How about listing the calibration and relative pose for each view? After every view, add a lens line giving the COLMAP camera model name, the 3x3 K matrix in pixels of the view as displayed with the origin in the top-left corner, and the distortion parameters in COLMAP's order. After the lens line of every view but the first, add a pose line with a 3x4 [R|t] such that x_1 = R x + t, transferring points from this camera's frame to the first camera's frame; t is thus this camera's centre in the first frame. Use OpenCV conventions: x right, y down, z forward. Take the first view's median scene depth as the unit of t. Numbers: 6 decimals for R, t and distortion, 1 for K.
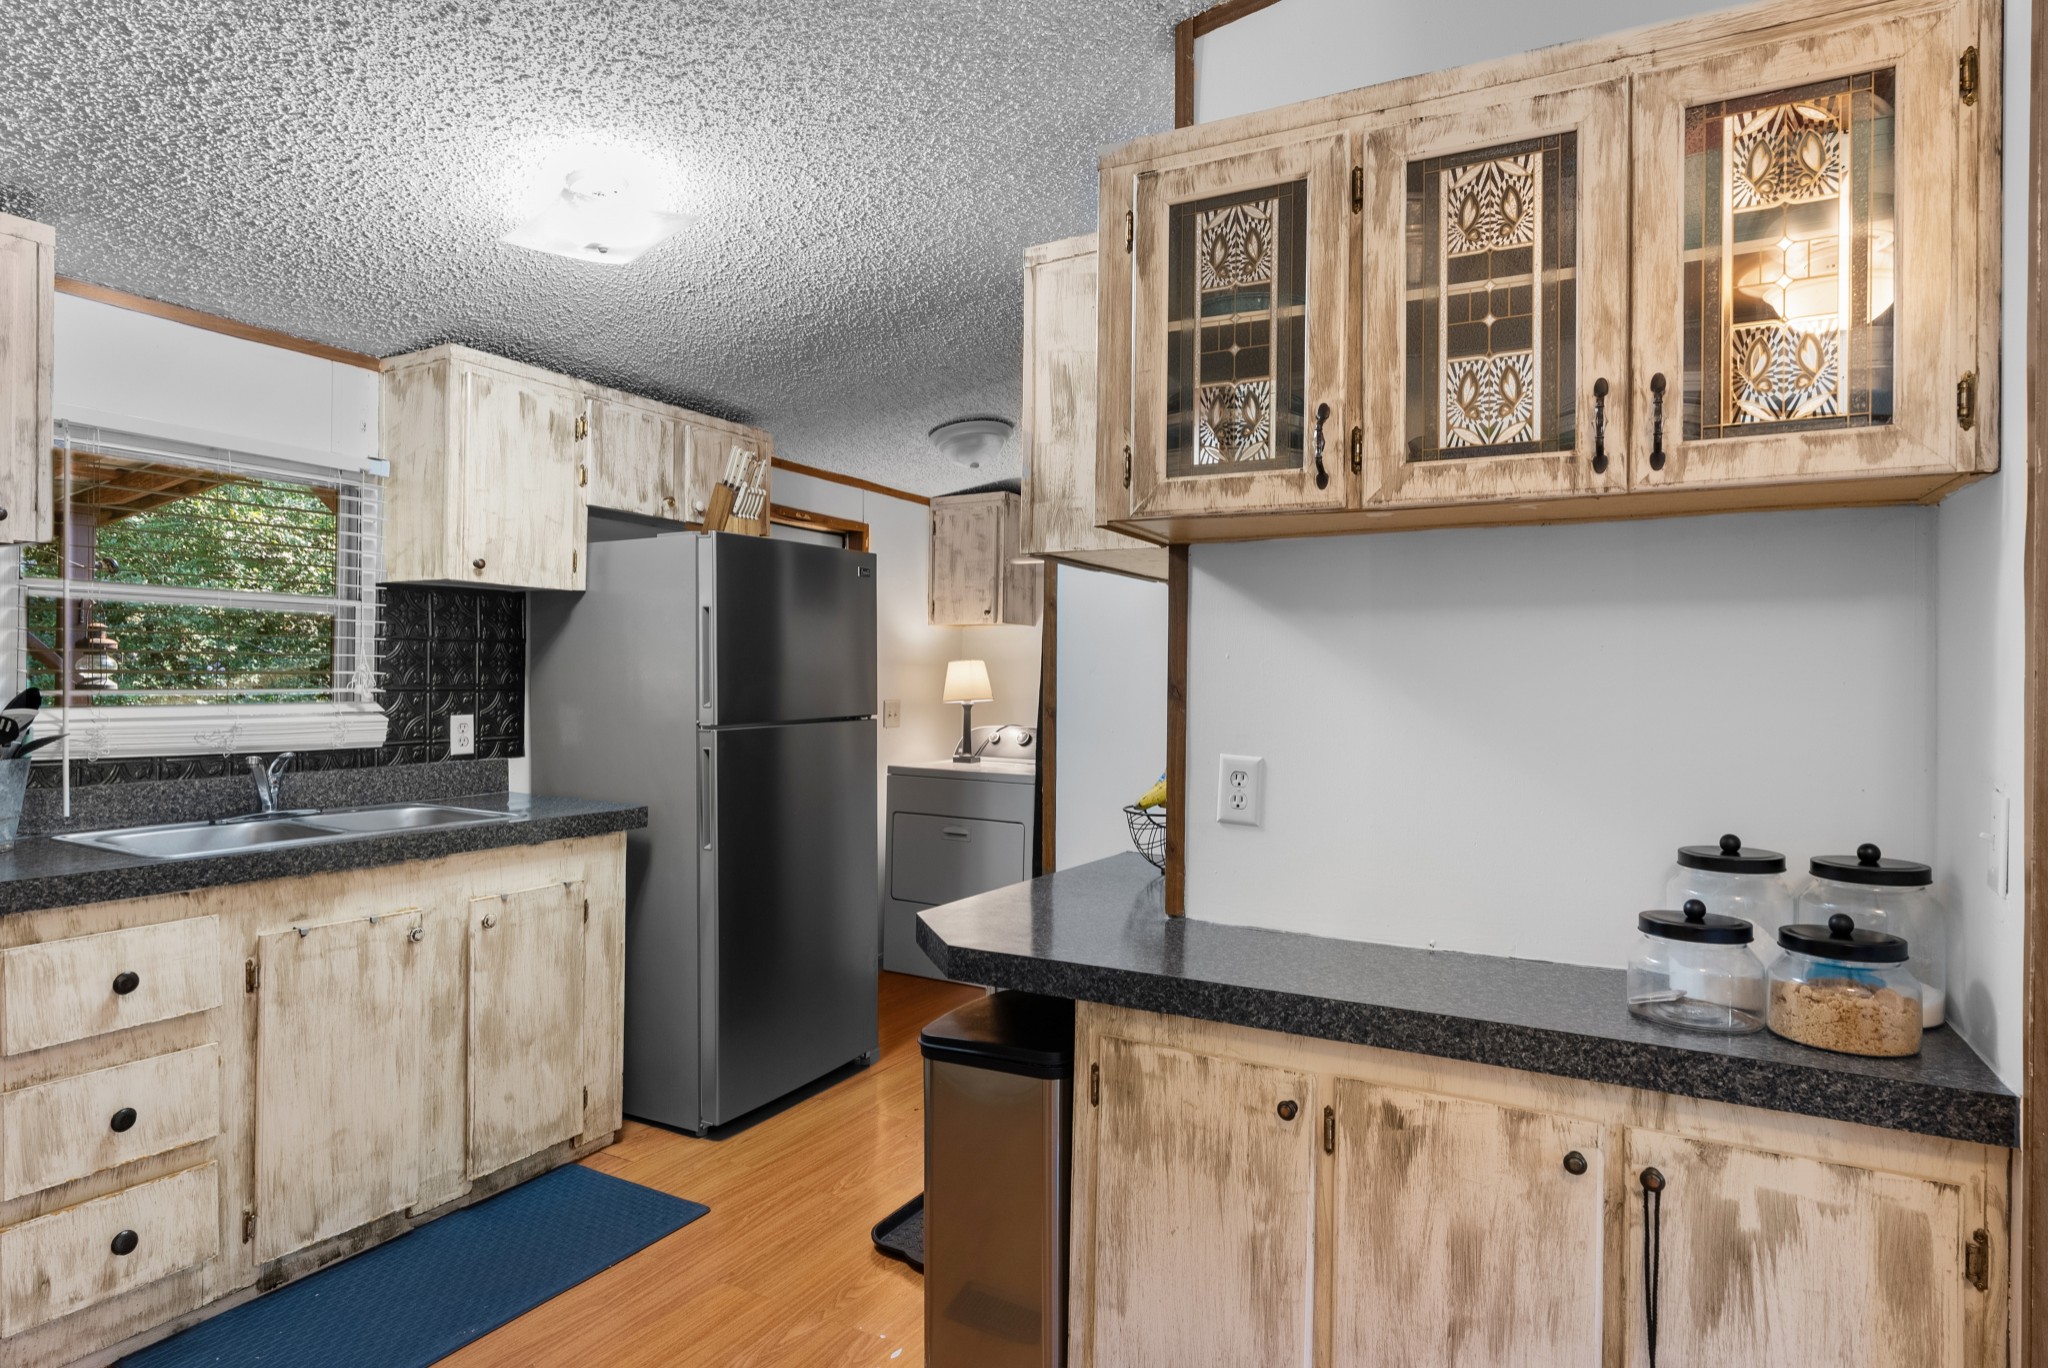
lens RADIAL K [[1127.8, 0, 1025.4], [0, 1127.8, 678.4], [0, 0, 1]] dist [-0.003490, 0.002625]
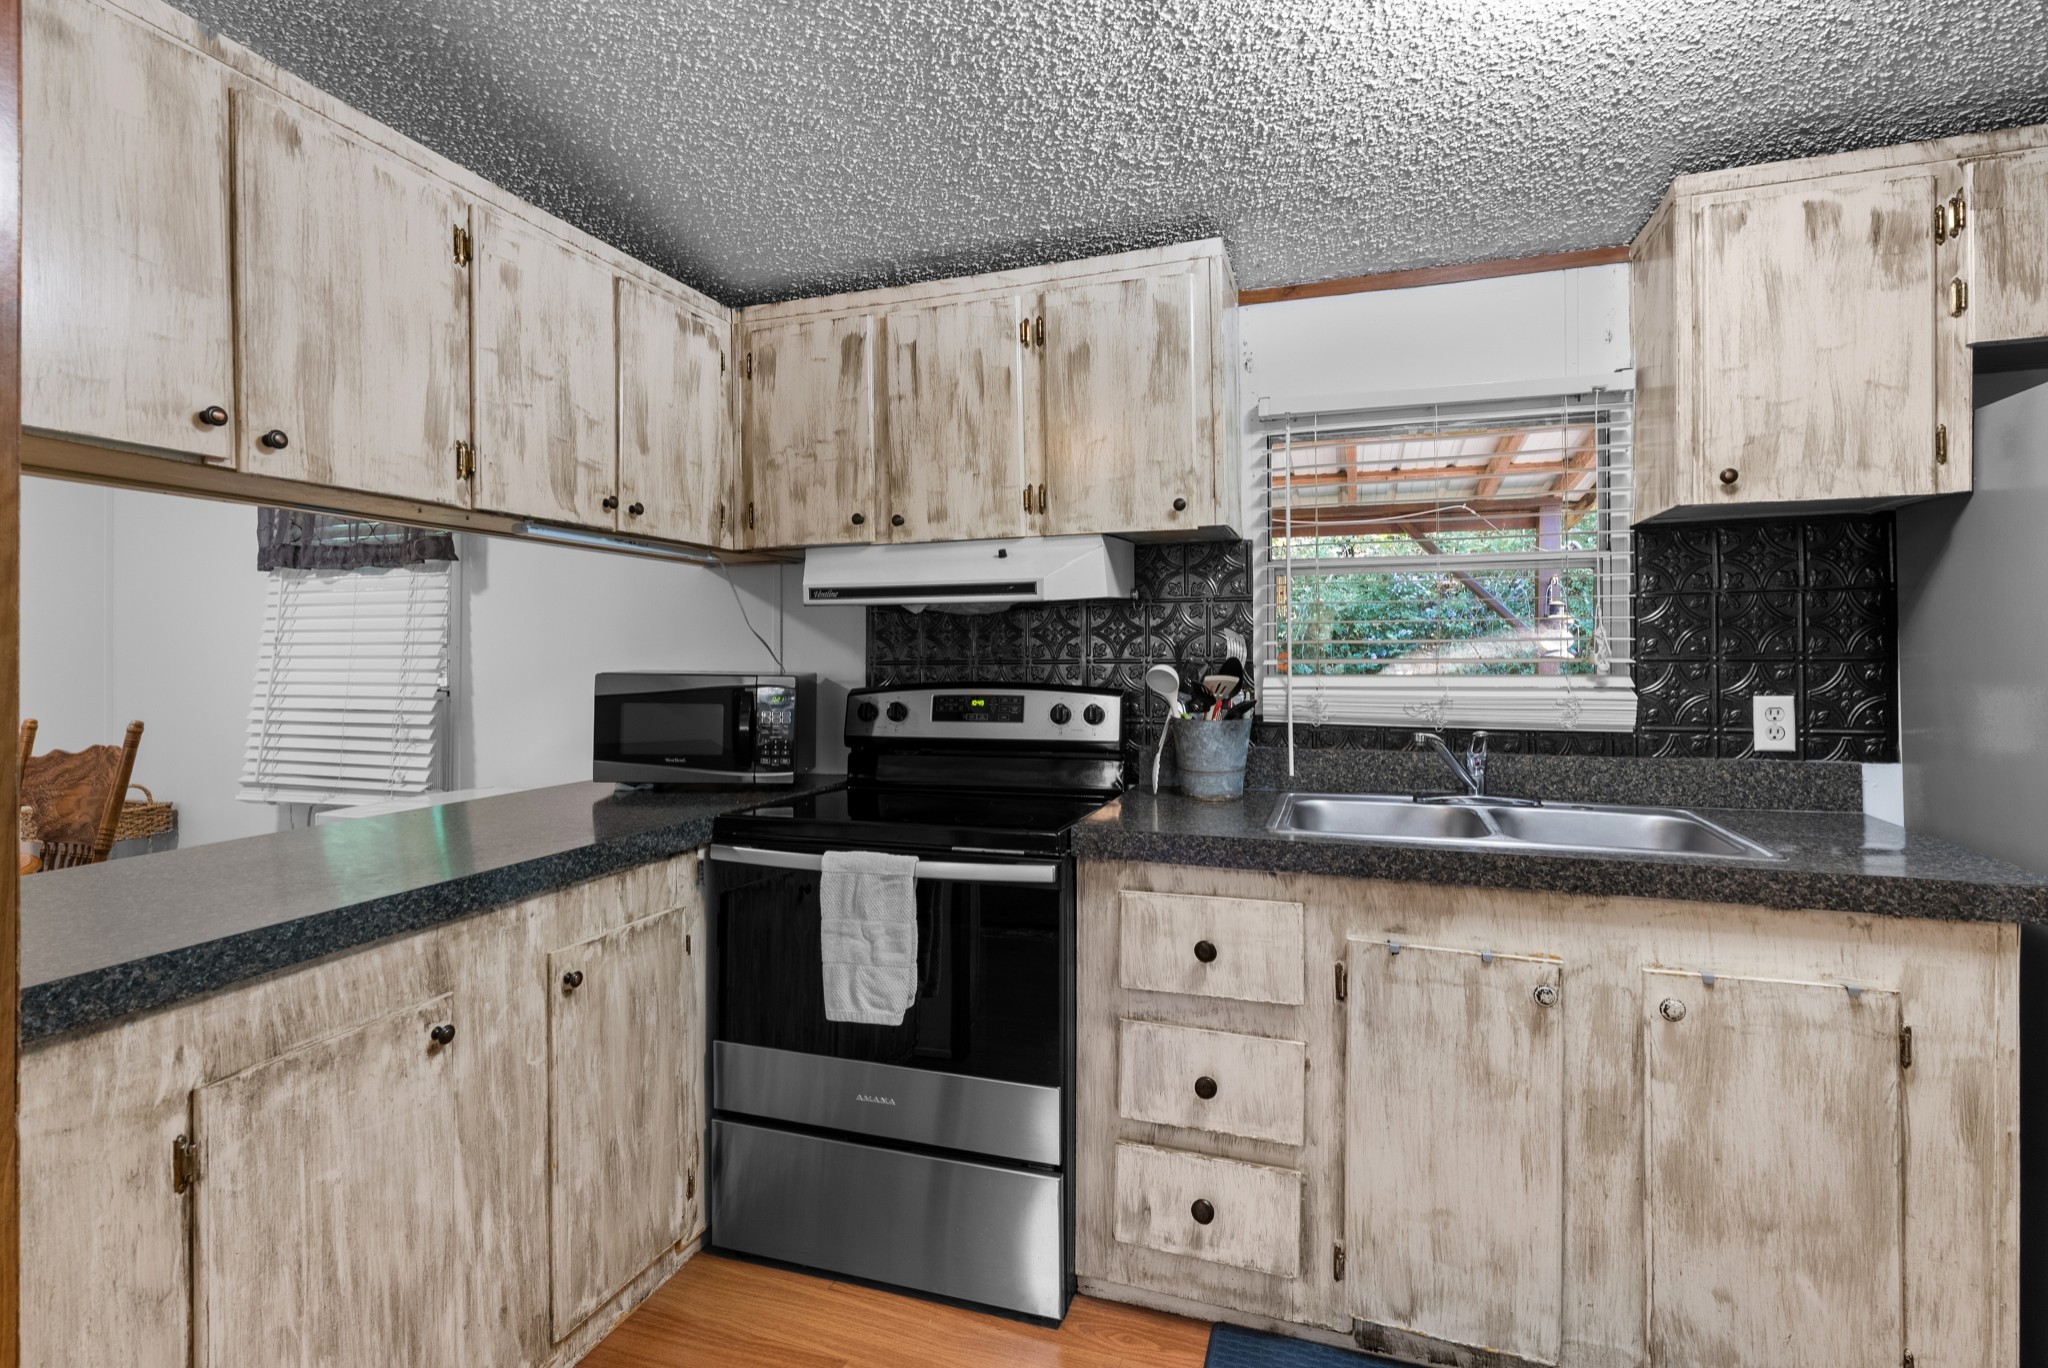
lens RADIAL K [[938.0, 0, 1033.6], [0, 938.0, 646.9], [0, 0, 1]] dist [-0.012481, 0.005194]
pose [[0.177581, -0.014266, -0.984003, -0.002269], [0.007955, 0.999883, -0.013060, 0.007306], [0.984074, -0.005509, 0.177674, 0.548177]]
